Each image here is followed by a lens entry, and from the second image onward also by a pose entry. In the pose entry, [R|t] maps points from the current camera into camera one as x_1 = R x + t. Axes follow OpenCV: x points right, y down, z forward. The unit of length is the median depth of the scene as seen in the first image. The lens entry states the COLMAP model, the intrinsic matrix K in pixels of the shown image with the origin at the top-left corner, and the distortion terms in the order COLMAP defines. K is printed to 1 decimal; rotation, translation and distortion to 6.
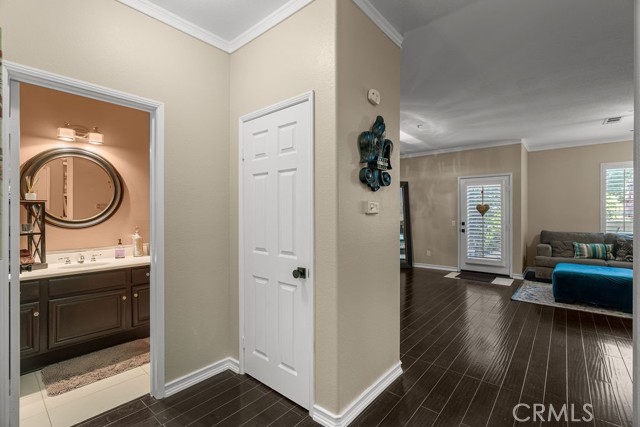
lens RADIAL K [[288.9, 0, 317.8], [0, 288.9, 213.8], [0, 0, 1]] dist [-0.002836, -0.000154]
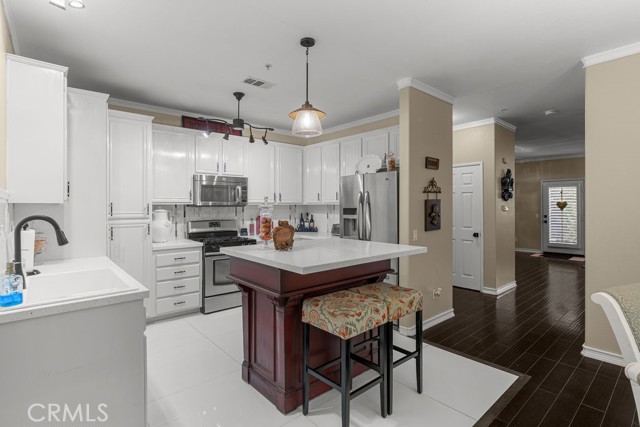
lens RADIAL K [[314.4, 0, 318.1], [0, 314.4, 208.9], [0, 0, 1]] dist [-0.005078, 0.000741]
pose [[0.988347, -0.005749, -0.152111, -0.310474], [0.006348, 0.999974, 0.003451, -0.011472], [0.152088, -0.004376, 0.988357, -0.583031]]
